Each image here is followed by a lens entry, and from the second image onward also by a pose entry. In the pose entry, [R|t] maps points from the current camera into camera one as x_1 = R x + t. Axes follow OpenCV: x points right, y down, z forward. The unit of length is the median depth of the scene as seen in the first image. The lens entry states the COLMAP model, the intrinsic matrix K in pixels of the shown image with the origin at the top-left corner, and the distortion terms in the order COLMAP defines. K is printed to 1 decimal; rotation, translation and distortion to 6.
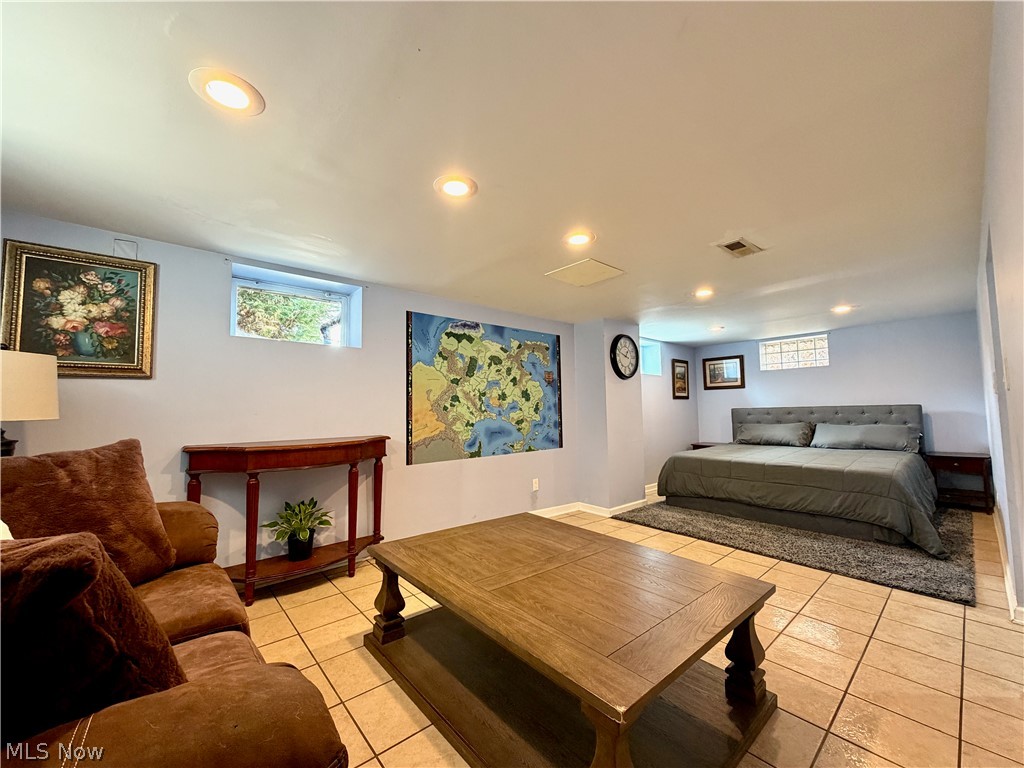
lens RADIAL K [[406.6, 0, 512.0], [0, 406.6, 384.0], [0, 0, 1]] dist [0.000547, 0.000250]
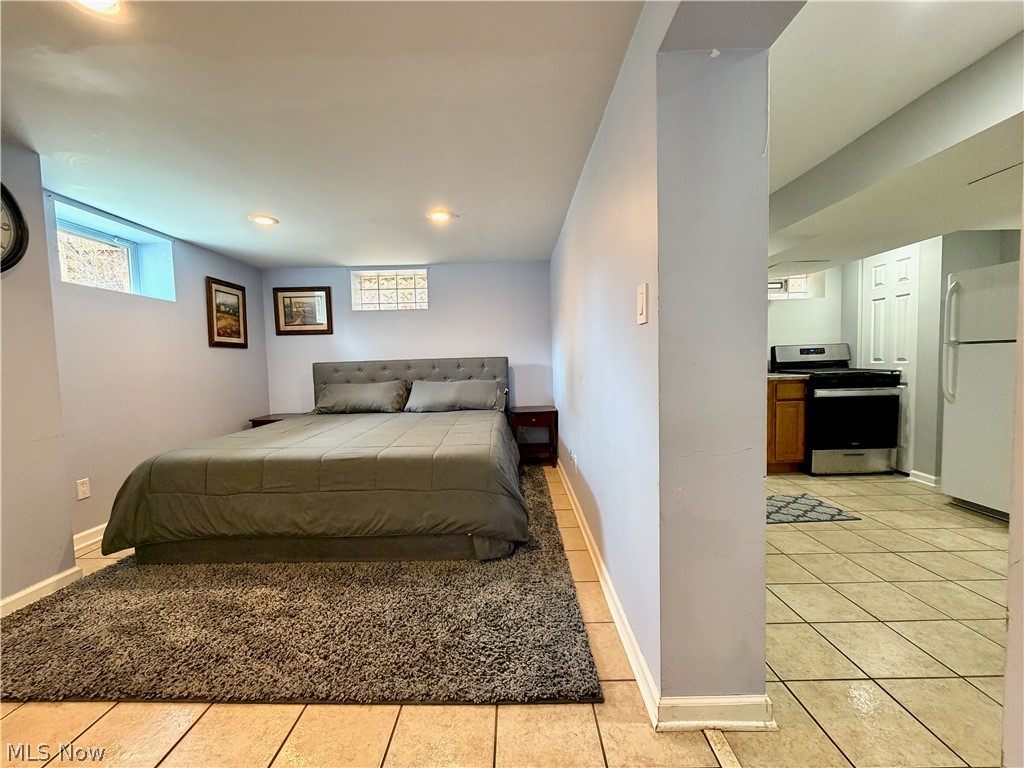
lens RADIAL K [[406.6, 0, 512.0], [0, 406.6, 384.0], [0, 0, 1]] dist [0.000547, 0.000250]
pose [[0.662335, -0.039902, 0.748144, 0.287222], [-0.036869, 0.995635, 0.085743, 0.028508], [-0.748300, -0.084373, 0.657973, 0.338310]]
